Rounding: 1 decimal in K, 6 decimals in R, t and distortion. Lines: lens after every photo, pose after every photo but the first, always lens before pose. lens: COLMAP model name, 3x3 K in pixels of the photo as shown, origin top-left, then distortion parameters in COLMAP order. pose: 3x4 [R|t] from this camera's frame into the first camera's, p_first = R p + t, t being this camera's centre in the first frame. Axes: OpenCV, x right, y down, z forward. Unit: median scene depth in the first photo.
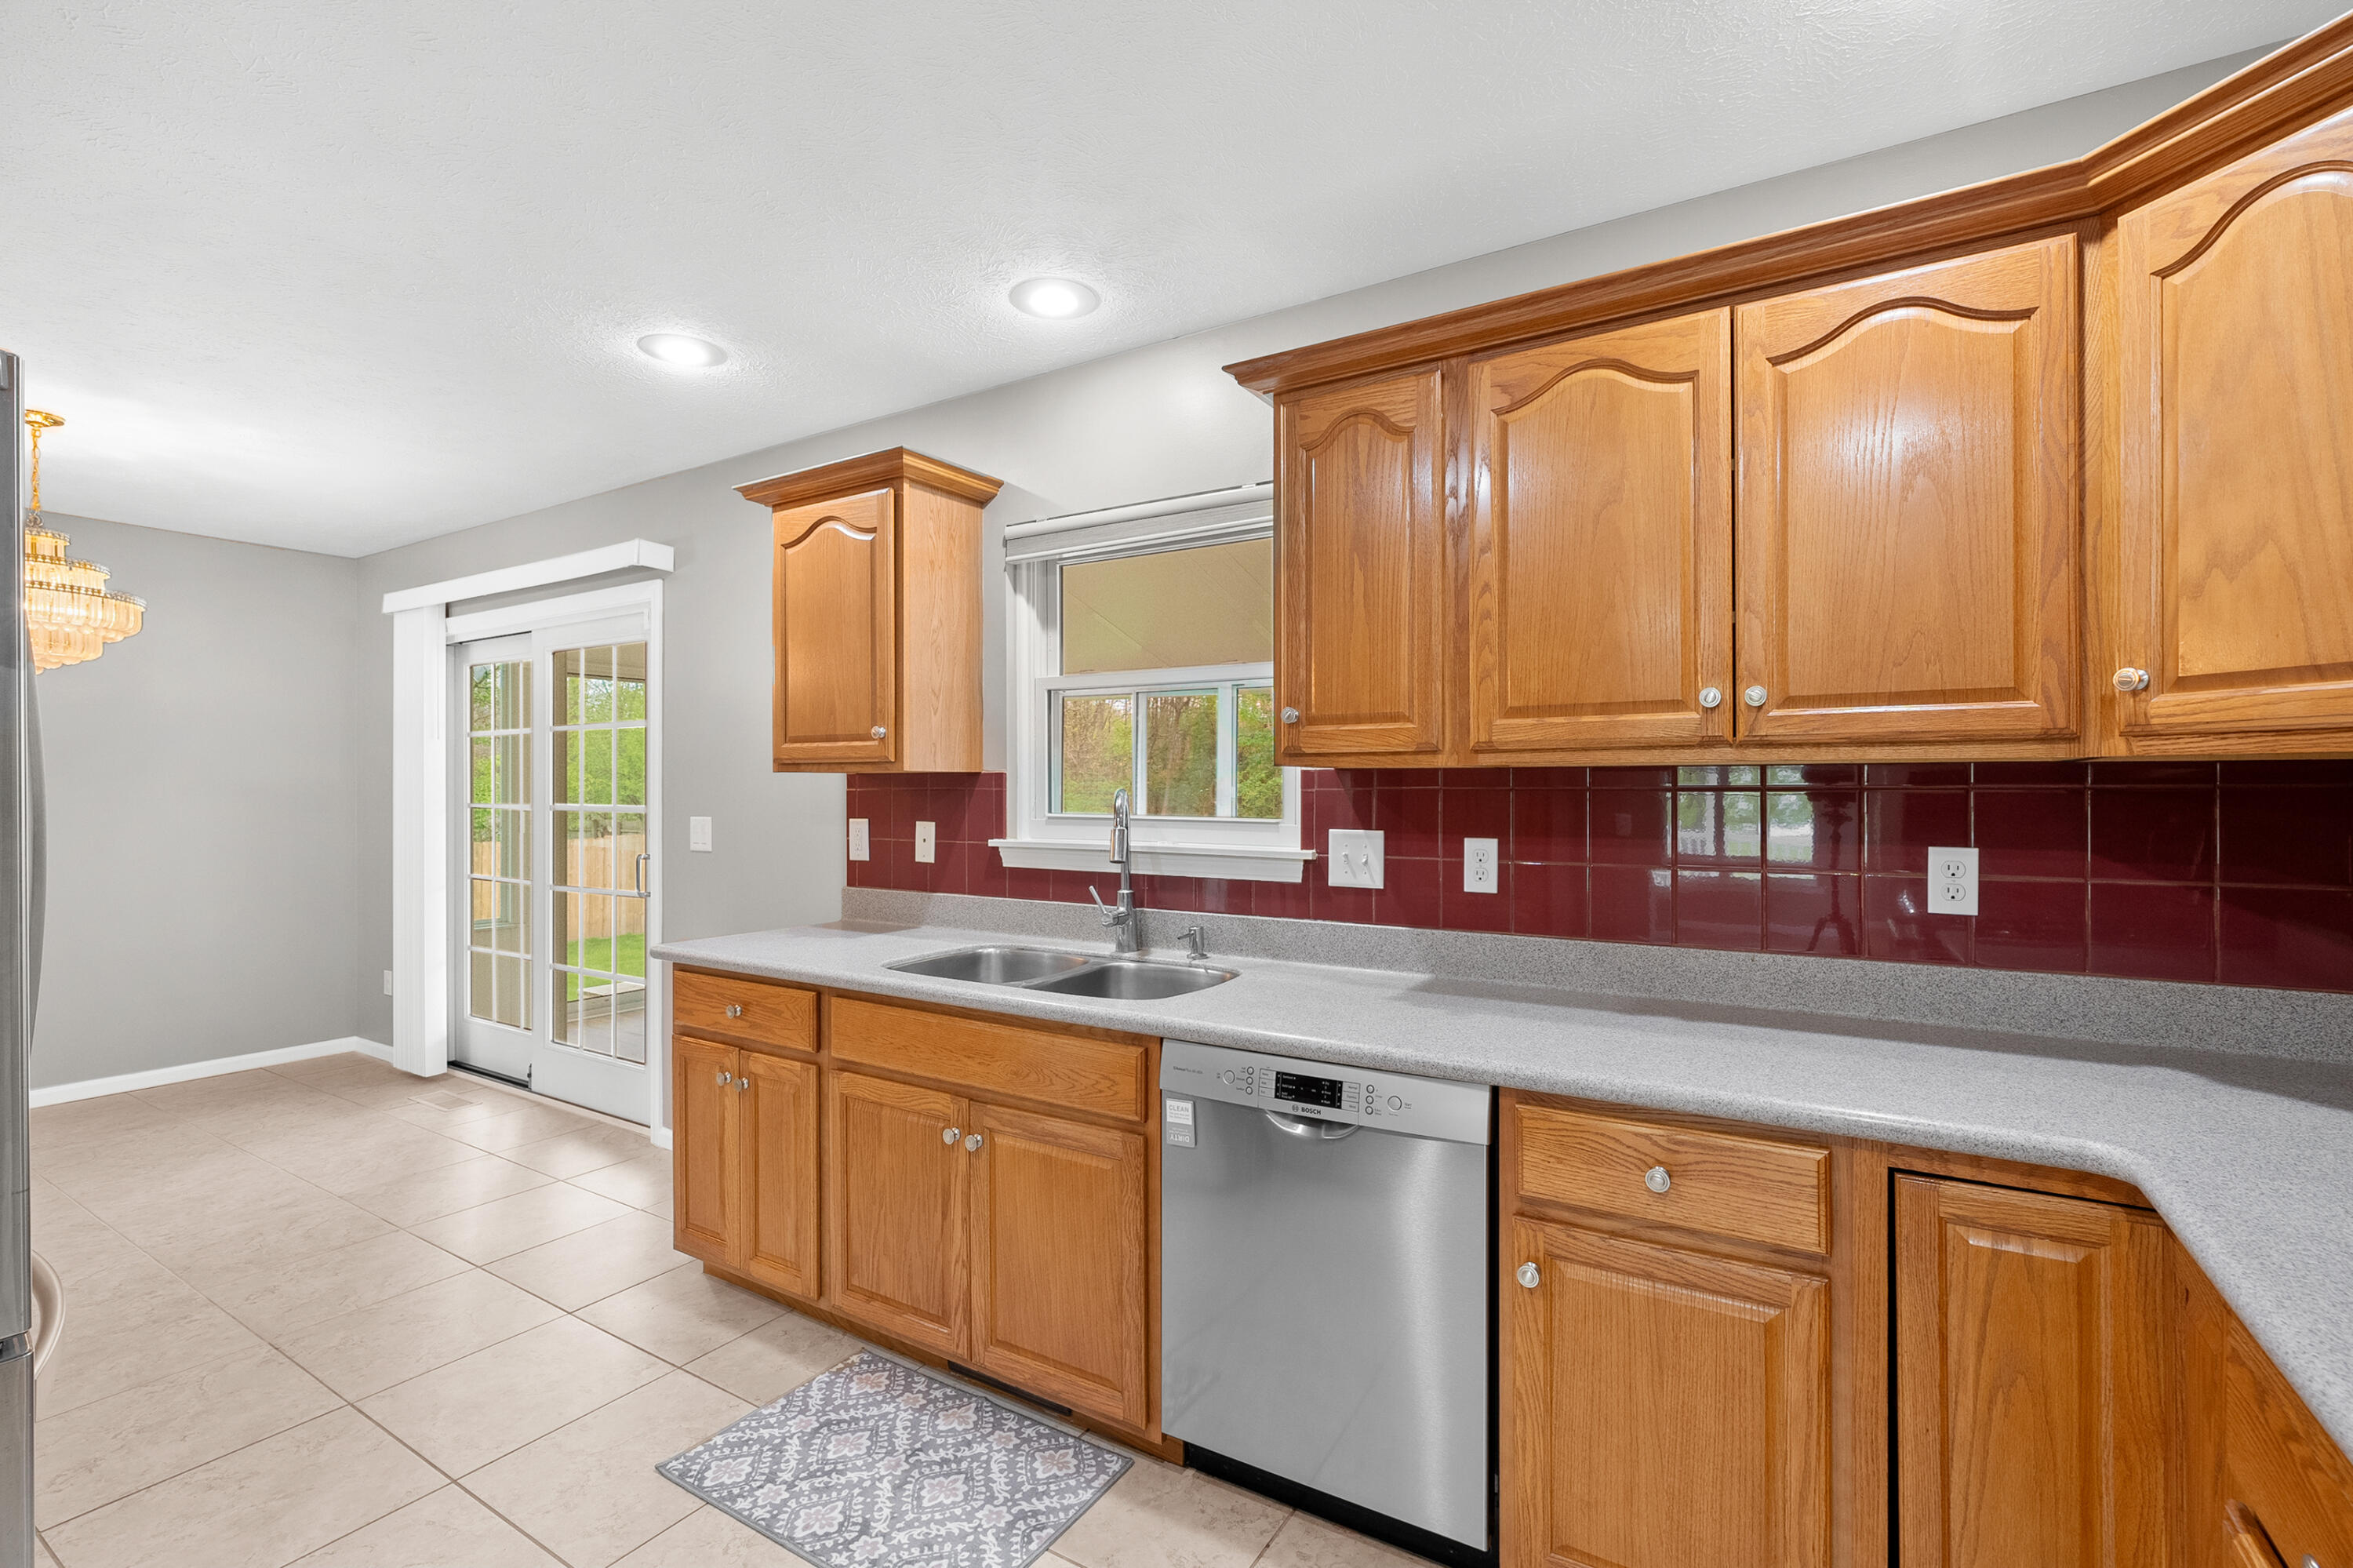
lens RADIAL K [[1062.8, 0, 1177.2], [0, 1062.8, 777.2], [0, 0, 1]] dist [-0.002902, 0.000061]
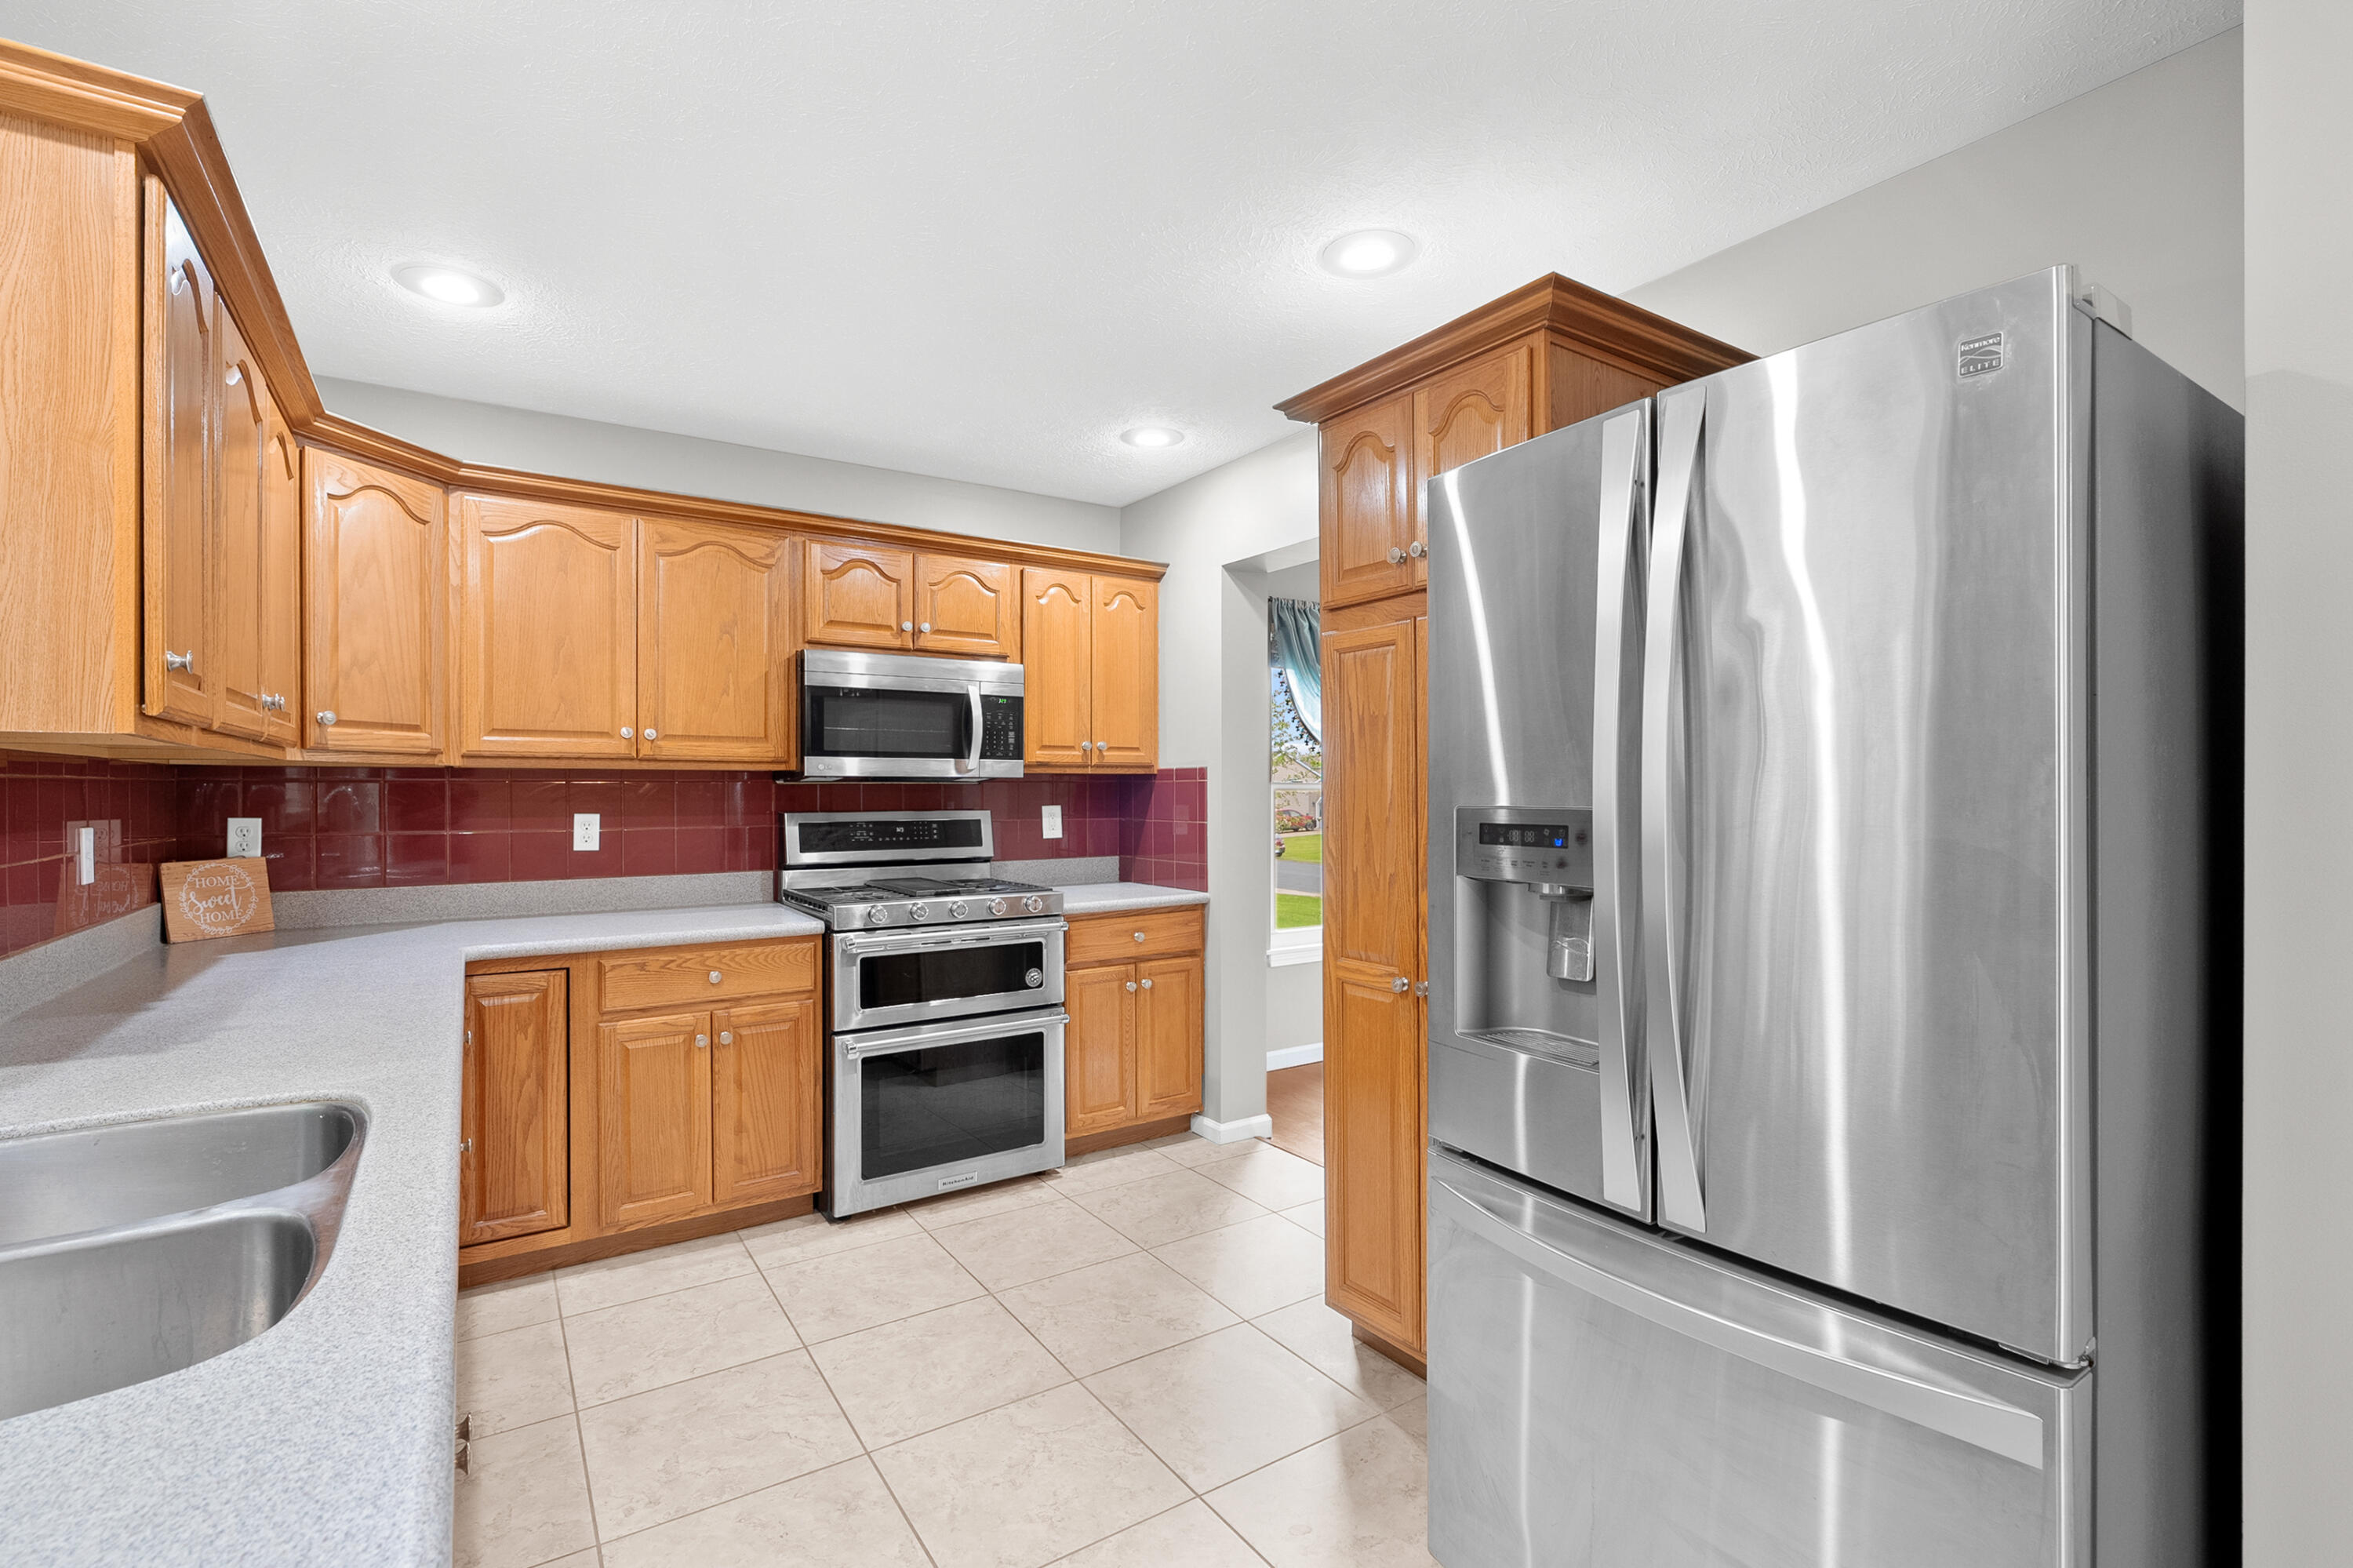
lens RADIAL K [[1062.8, 0, 1179.9], [0, 1062.8, 793.4], [0, 0, 1]] dist [-0.002902, 0.000061]
pose [[-0.914567, 0.005266, 0.404401, -0.651371], [0.003802, 0.999983, -0.004423, 0.027275], [-0.404417, -0.002507, -0.914571, 1.193089]]
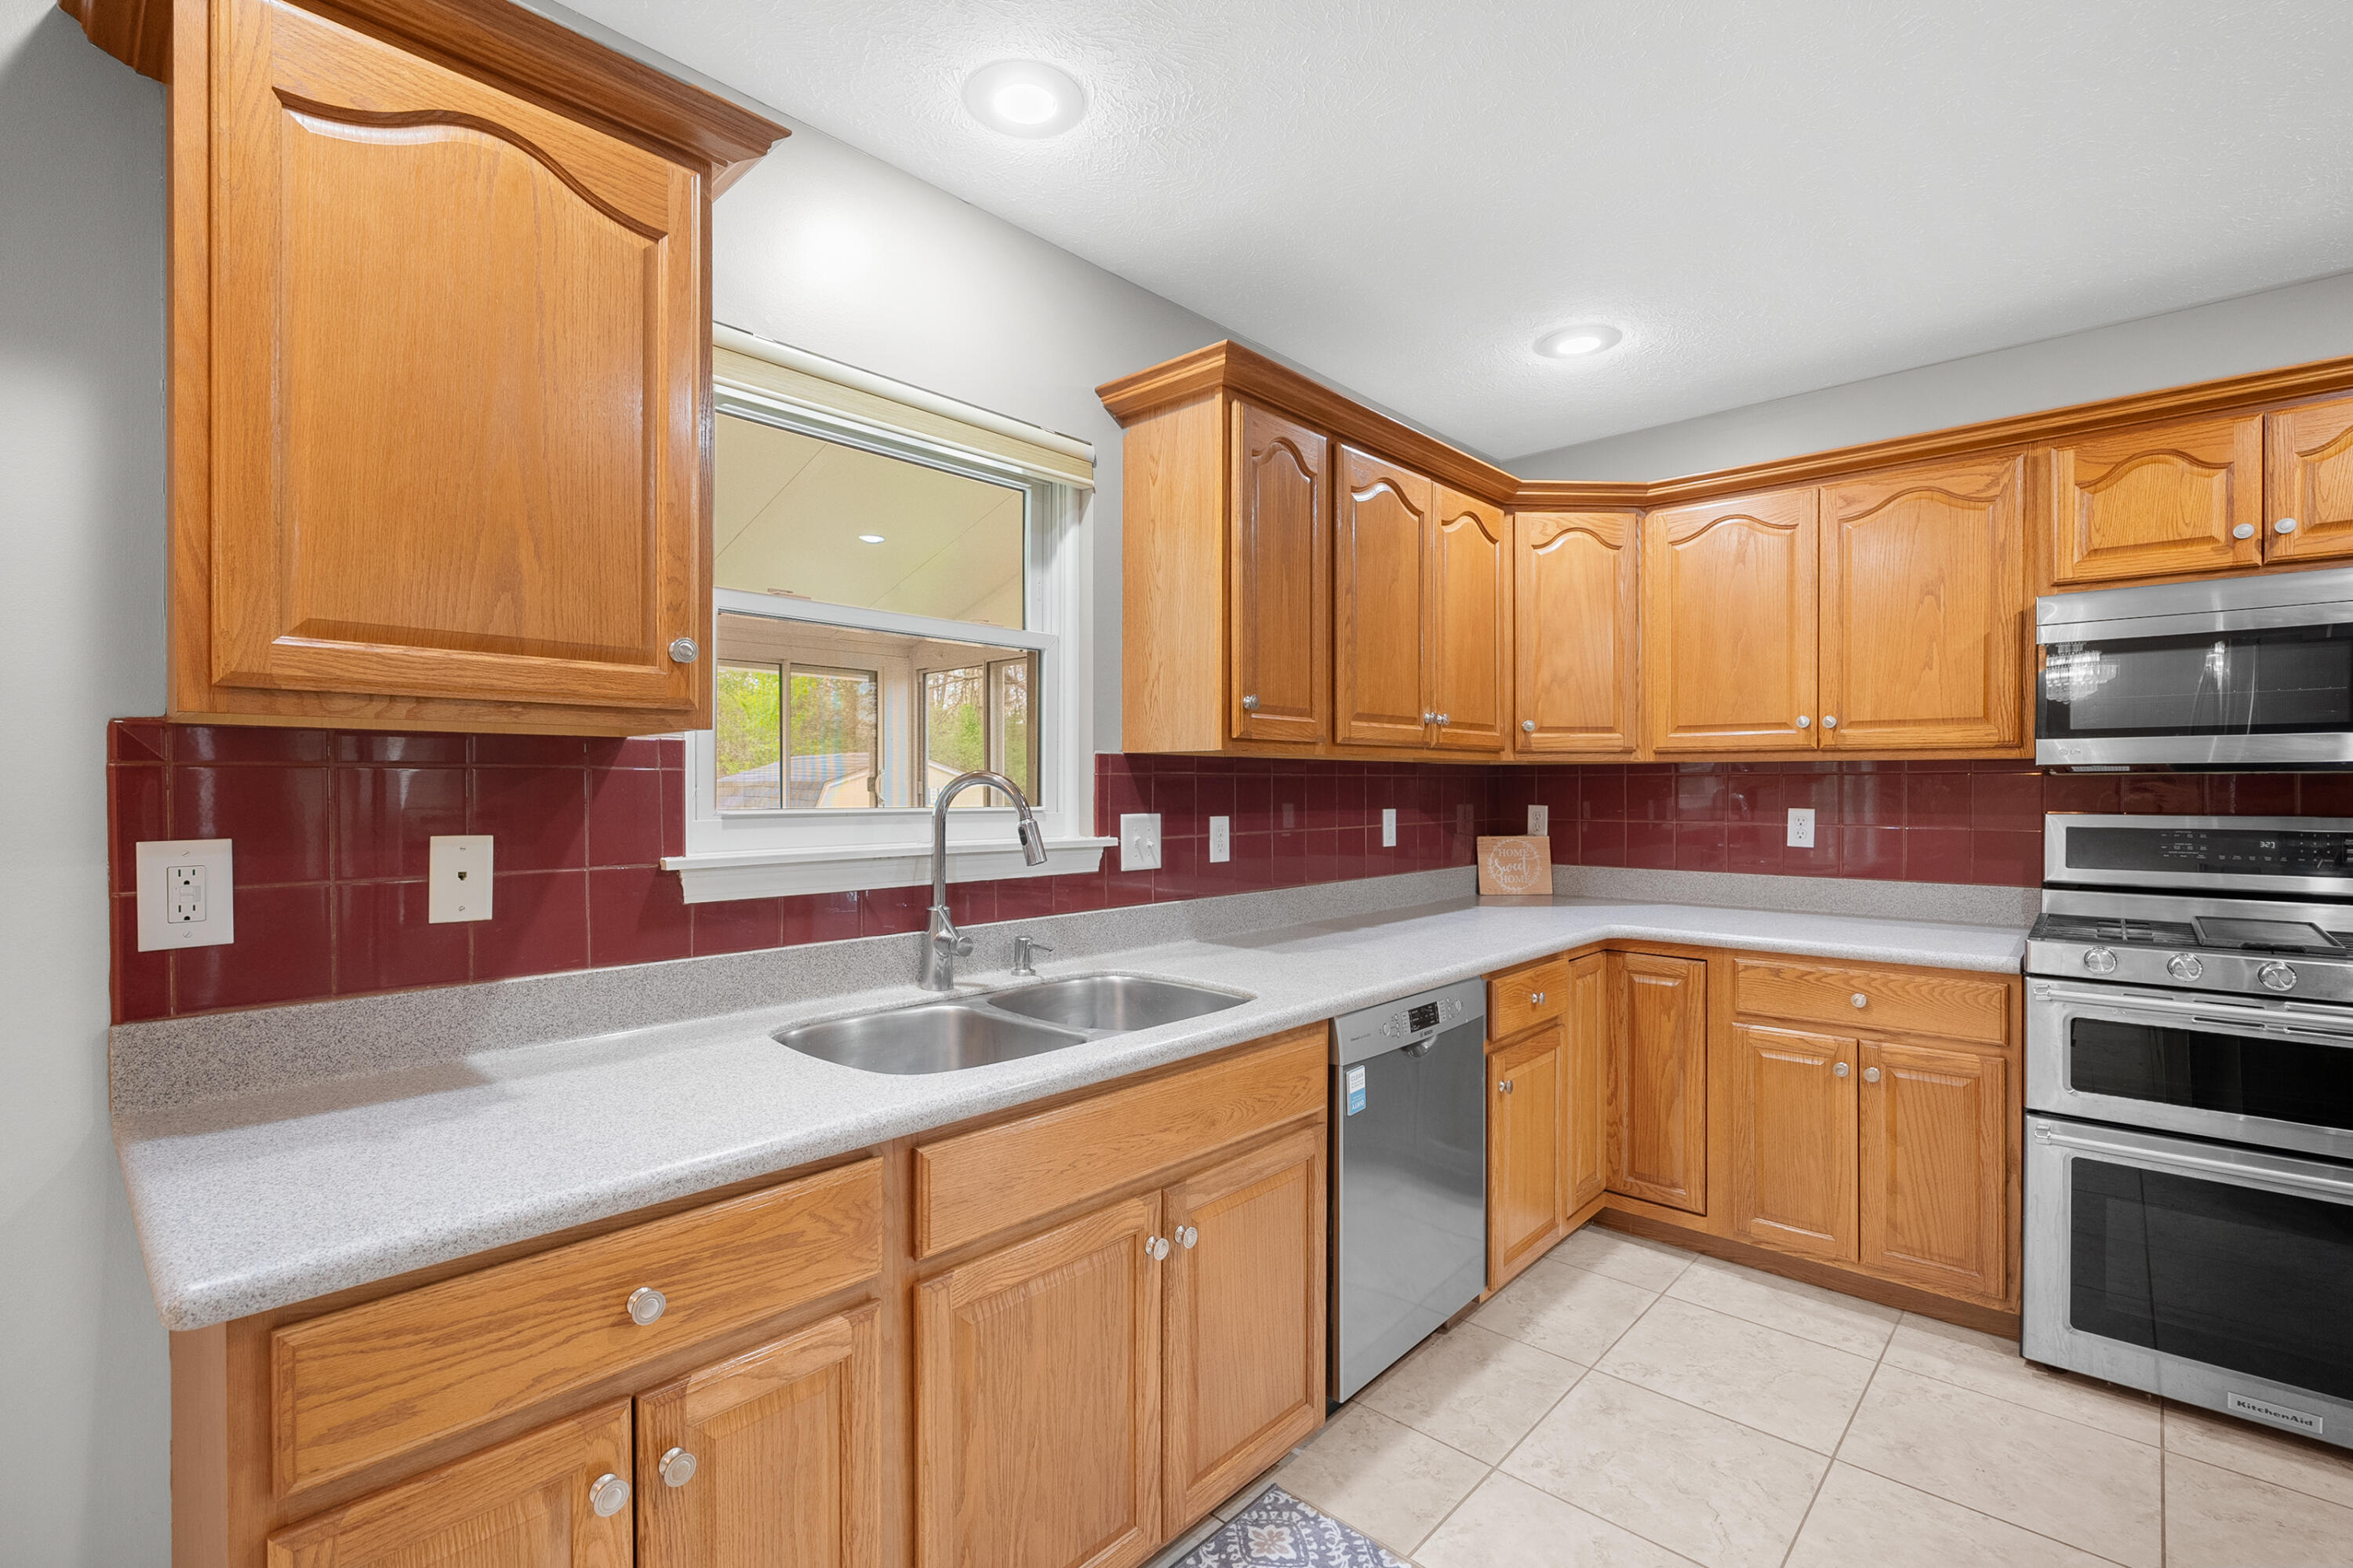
lens RADIAL K [[1062.8, 0, 1158.3], [0, 1062.8, 790.9], [0, 0, 1]] dist [-0.002902, 0.000061]
pose [[0.187192, -0.000545, 0.982323, -0.829378], [-0.005408, 0.999984, 0.001586, 0.025345], [-0.982309, -0.005609, 0.187186, 0.784400]]
